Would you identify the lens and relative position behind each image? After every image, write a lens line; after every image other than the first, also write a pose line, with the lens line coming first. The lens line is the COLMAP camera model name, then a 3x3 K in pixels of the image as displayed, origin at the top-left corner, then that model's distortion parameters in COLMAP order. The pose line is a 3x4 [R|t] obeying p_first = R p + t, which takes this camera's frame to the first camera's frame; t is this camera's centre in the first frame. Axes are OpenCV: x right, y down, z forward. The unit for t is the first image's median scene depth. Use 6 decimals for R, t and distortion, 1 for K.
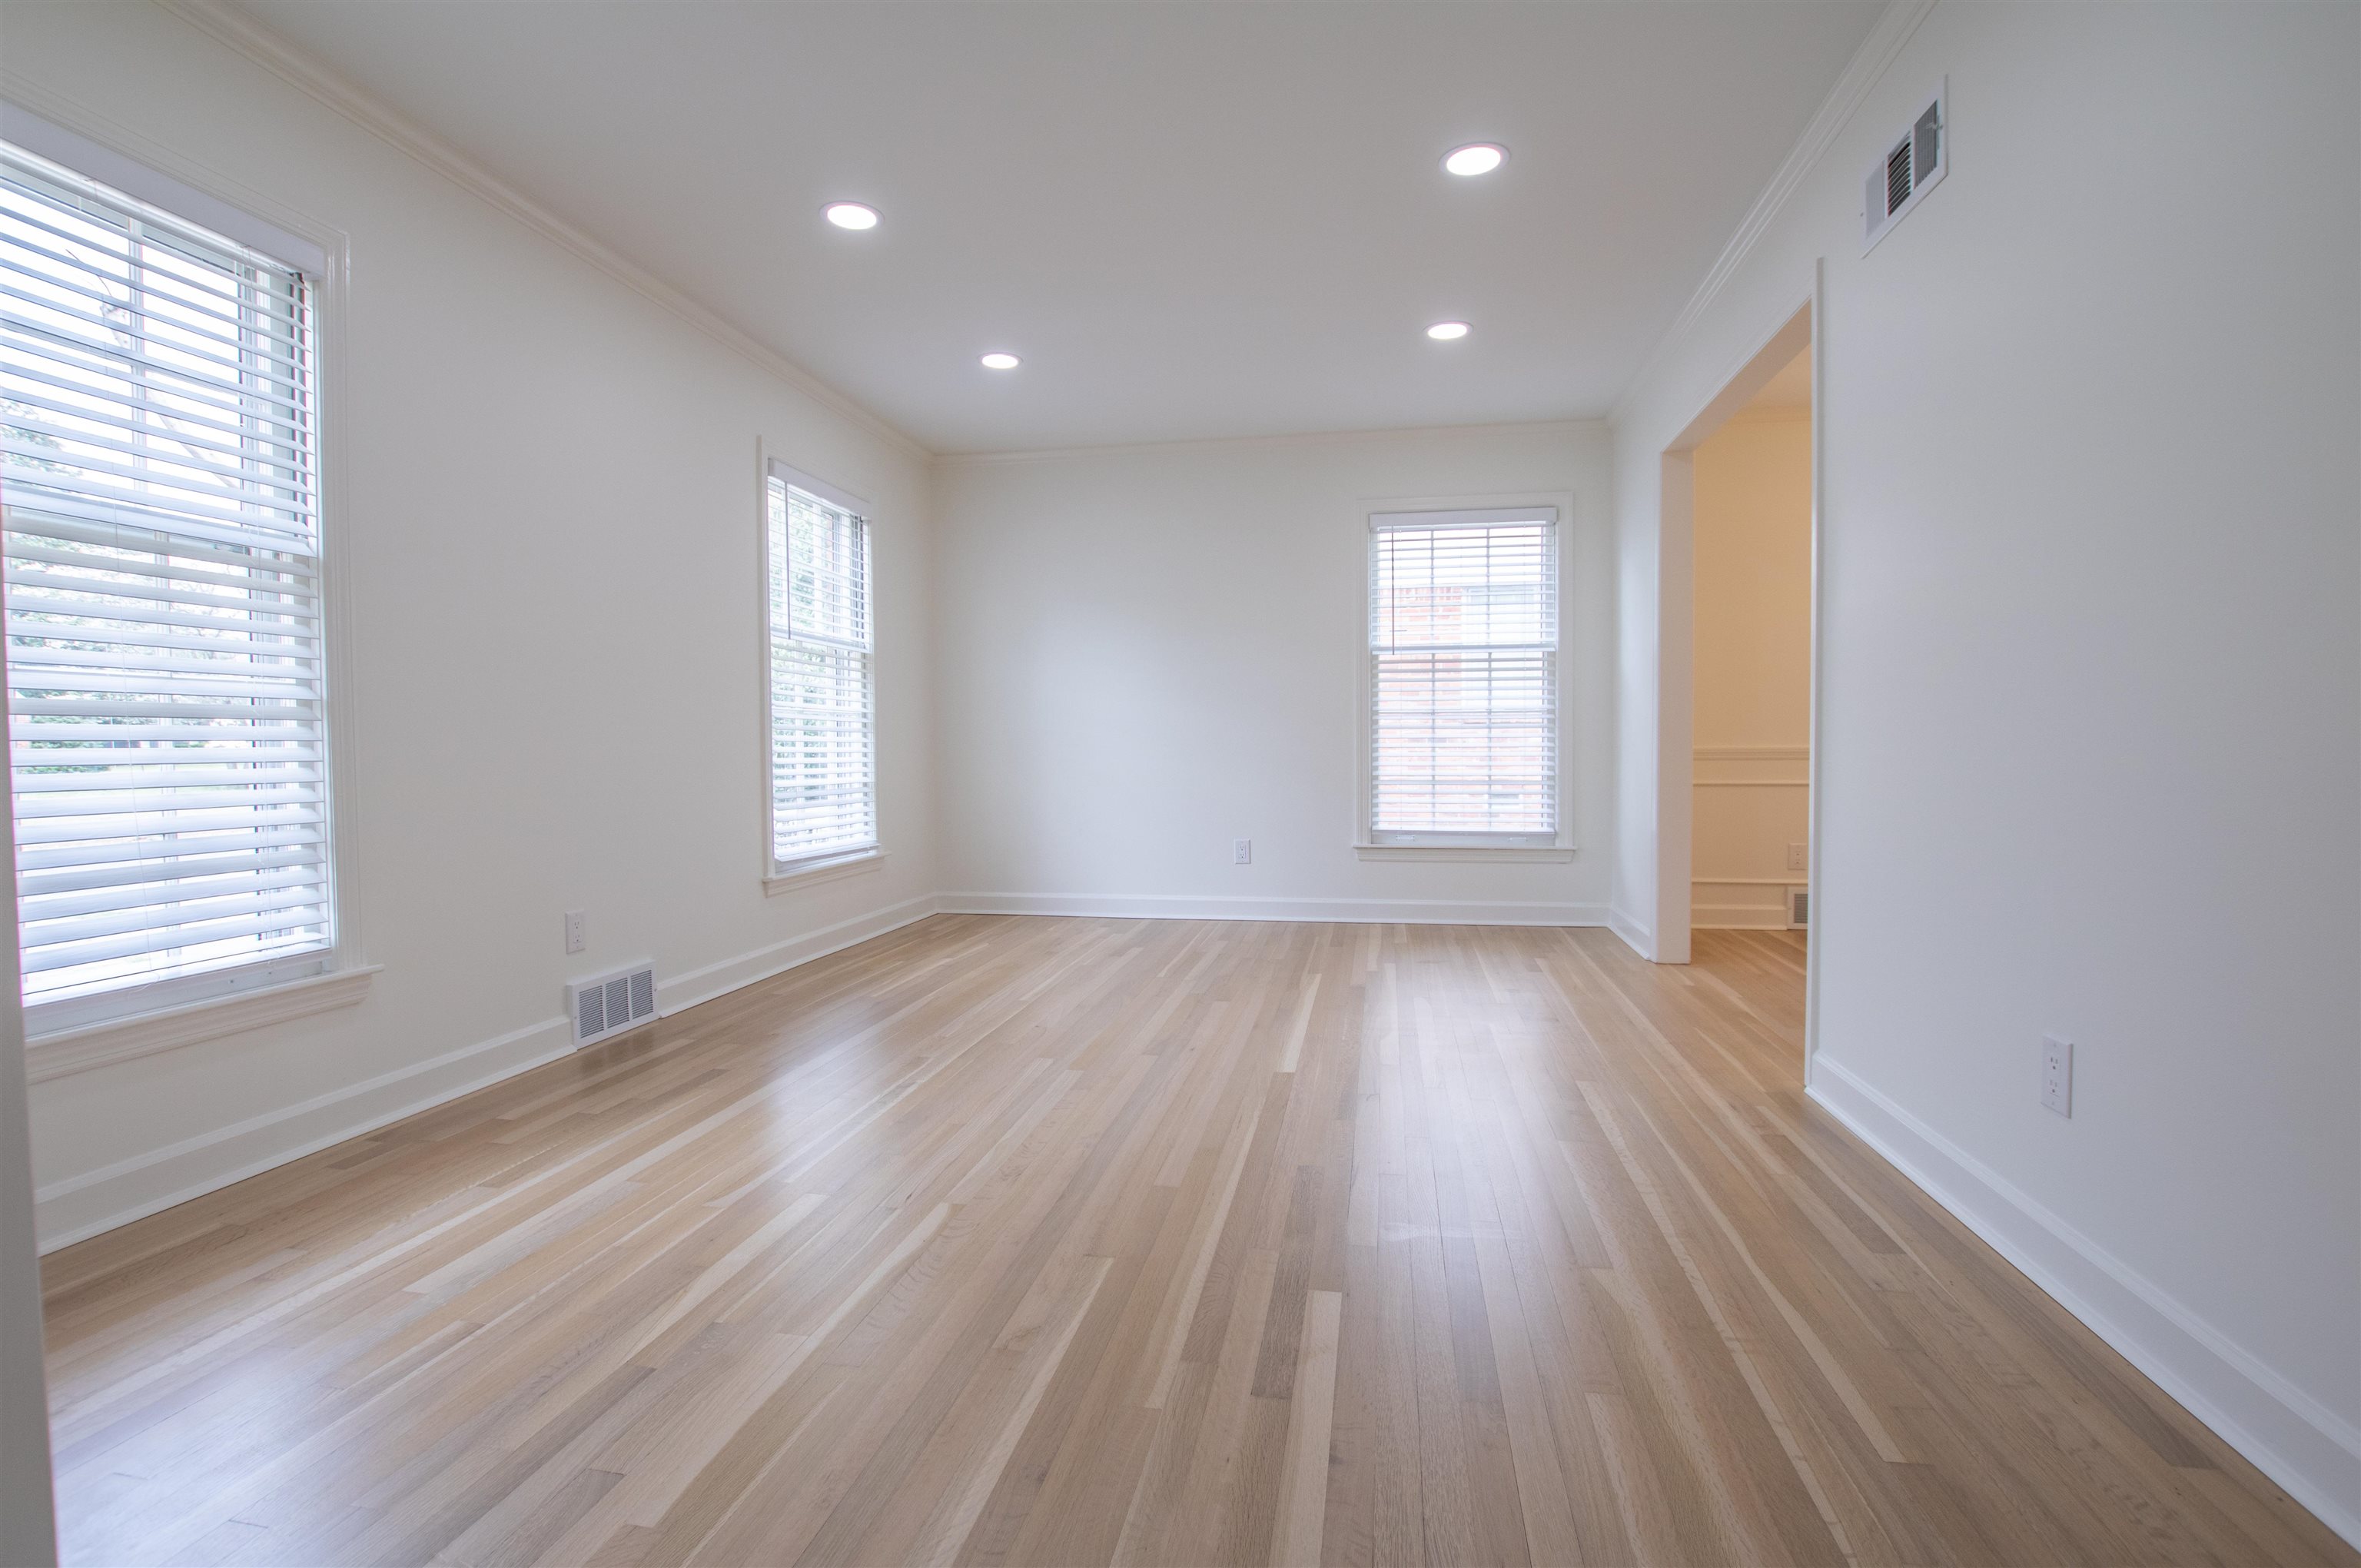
lens RADIAL K [[1120.9, 0, 1180.5], [0, 1120.9, 784.0], [0, 0, 1]] dist [-0.048339, 0.000356]
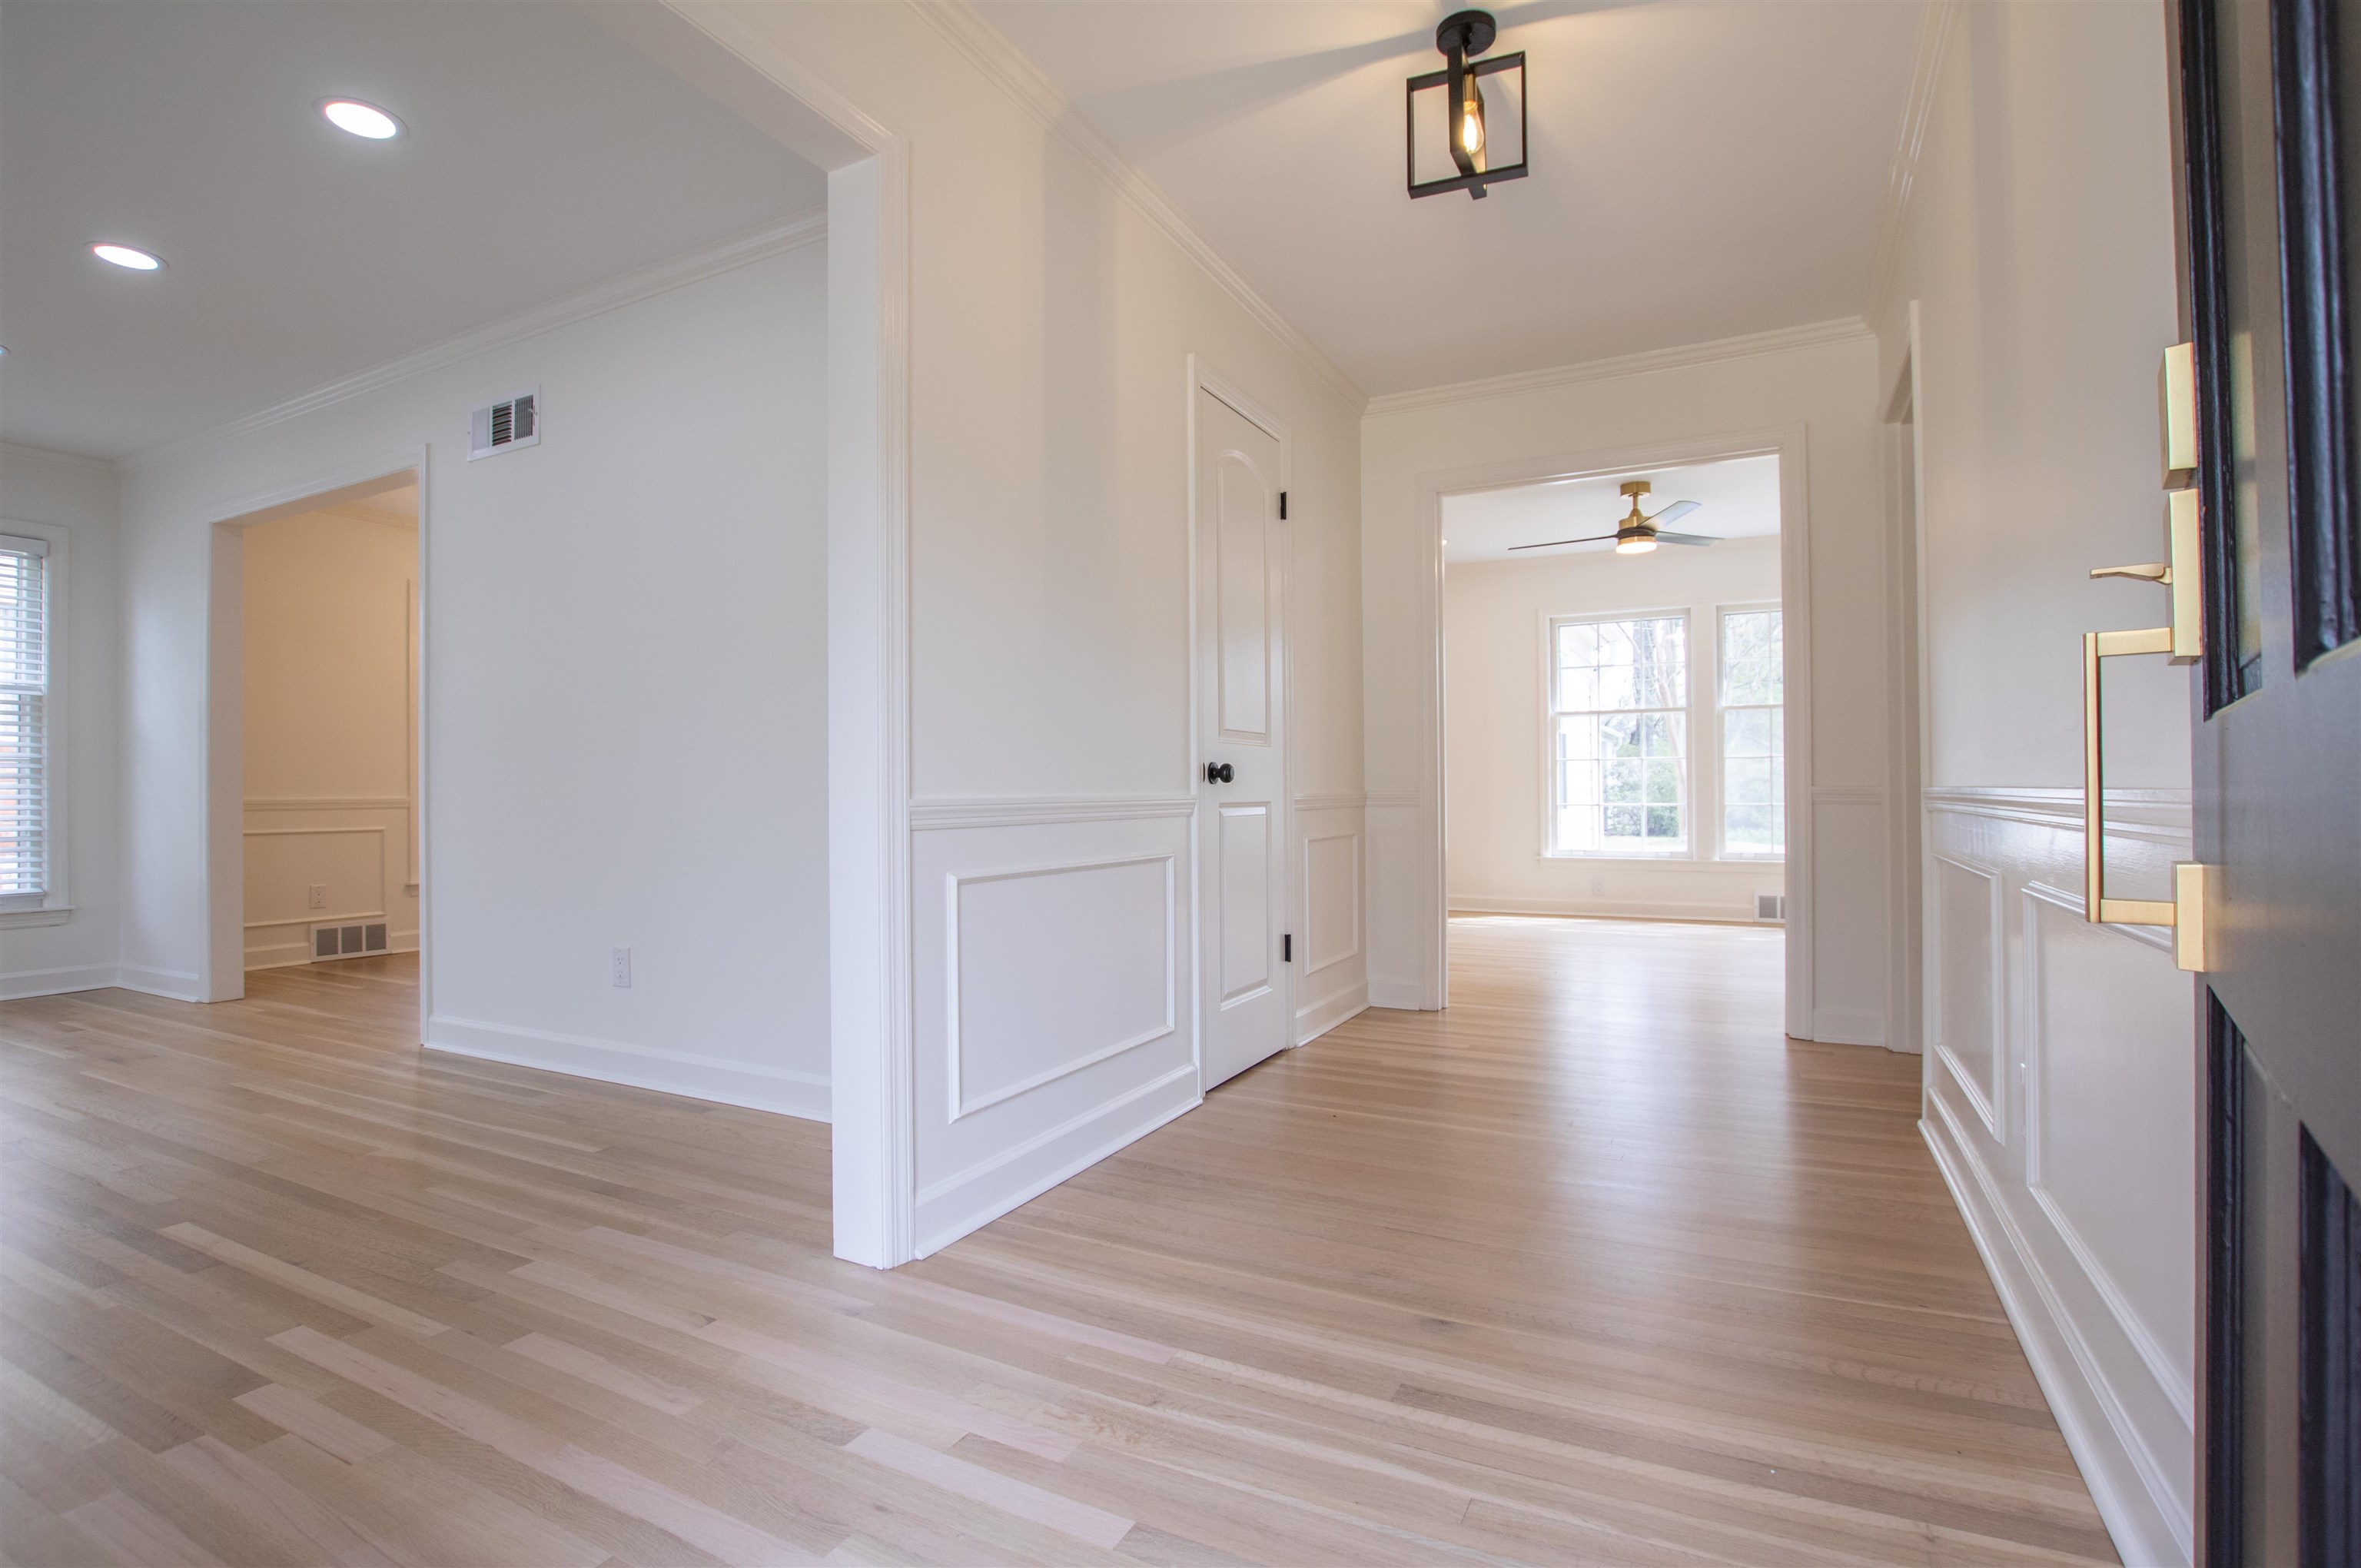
lens RADIAL K [[1120.9, 0, 1180.5], [0, 1120.9, 784.0], [0, 0, 1]] dist [-0.048339, 0.000356]
pose [[0.288837, 0.014637, 0.957266, -0.241778], [0.035970, 0.999011, -0.026128, 0.011209], [-0.956702, 0.041979, 0.288025, -0.158551]]
